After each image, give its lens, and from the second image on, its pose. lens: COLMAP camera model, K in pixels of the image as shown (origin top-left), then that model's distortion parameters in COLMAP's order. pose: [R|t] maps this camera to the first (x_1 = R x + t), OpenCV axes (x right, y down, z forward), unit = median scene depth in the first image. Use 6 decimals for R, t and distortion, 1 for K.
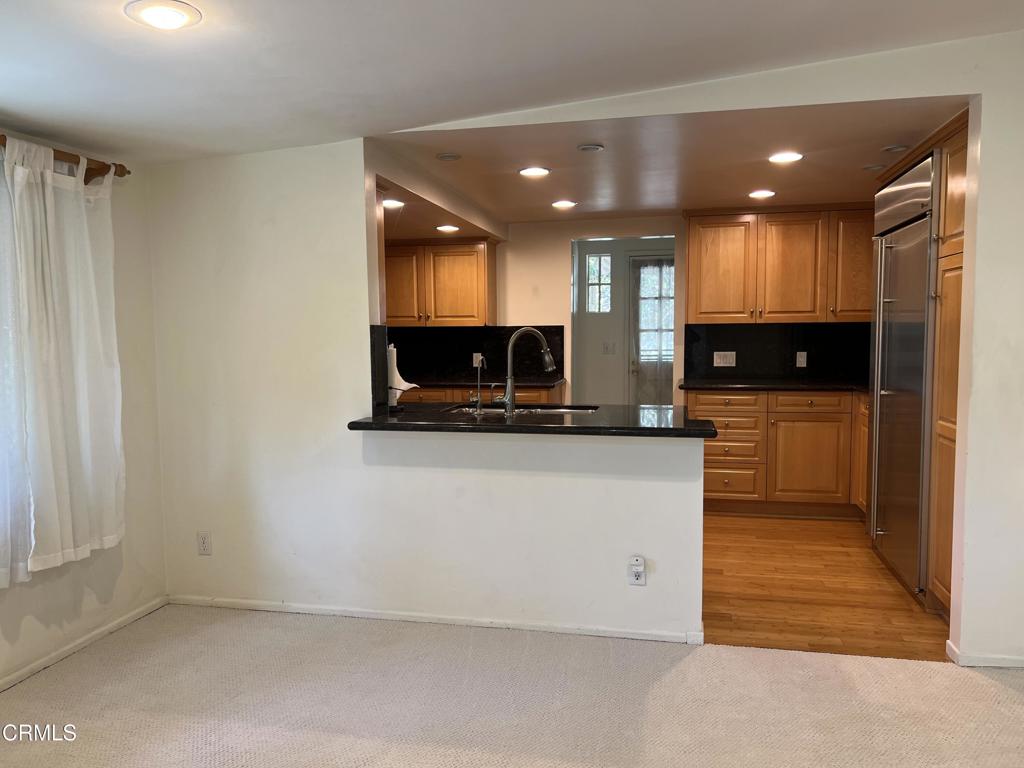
lens RADIAL K [[777.7, 0, 515.5], [0, 777.7, 386.0], [0, 0, 1]] dist [0.079337, -0.102105]
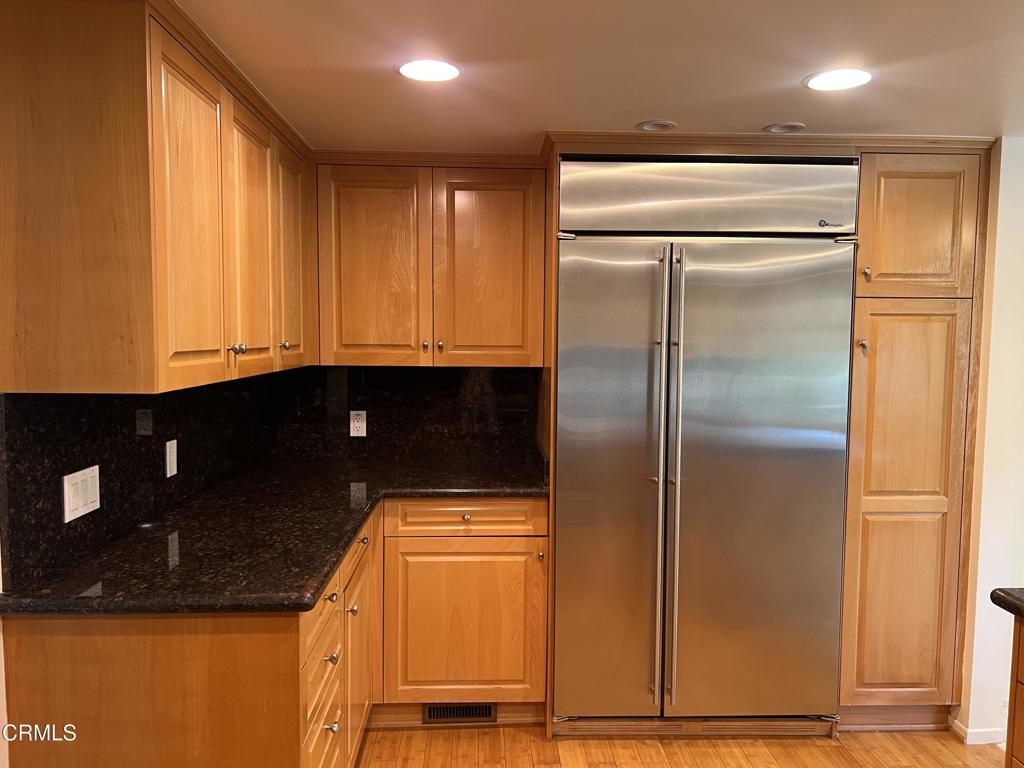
lens RADIAL K [[777.7, 0, 515.5], [0, 777.7, 386.0], [0, 0, 1]] dist [0.079337, -0.102105]
pose [[-0.245082, -0.064421, 0.967360, -0.137254], [0.063806, 0.994555, 0.082398, -0.140740], [-0.967400, 0.081917, -0.239637, 1.347230]]
